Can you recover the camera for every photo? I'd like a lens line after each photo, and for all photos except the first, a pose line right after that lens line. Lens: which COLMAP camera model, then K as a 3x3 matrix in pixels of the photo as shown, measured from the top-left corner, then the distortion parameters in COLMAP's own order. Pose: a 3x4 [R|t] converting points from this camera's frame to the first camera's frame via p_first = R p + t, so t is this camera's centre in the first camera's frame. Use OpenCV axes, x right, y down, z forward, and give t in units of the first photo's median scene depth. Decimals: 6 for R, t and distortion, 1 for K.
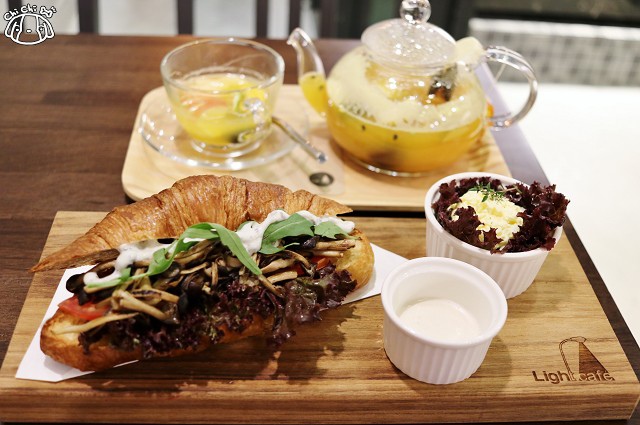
lens RADIAL K [[719.8, 0, 320.0], [0, 719.8, 212.5], [0, 0, 1]] dist [-0.107027, 0.042291]
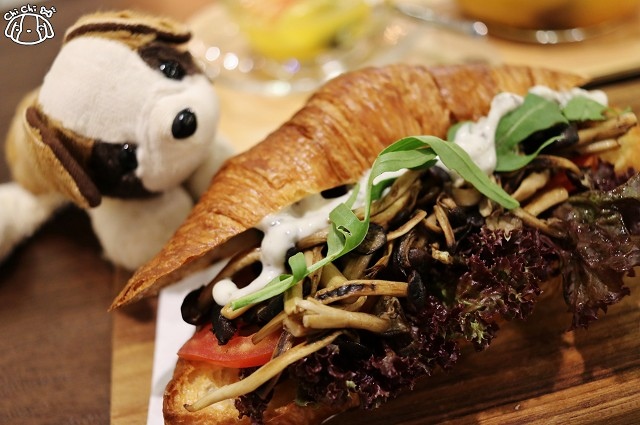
lens RADIAL K [[719.8, 0, 320.0], [0, 719.8, 212.5], [0, 0, 1]] dist [-0.107027, 0.042291]
pose [[0.967200, -0.251477, -0.035833, -0.215056], [0.252956, 0.966408, 0.045475, 0.027383], [0.023194, -0.053048, 0.998323, 0.452882]]
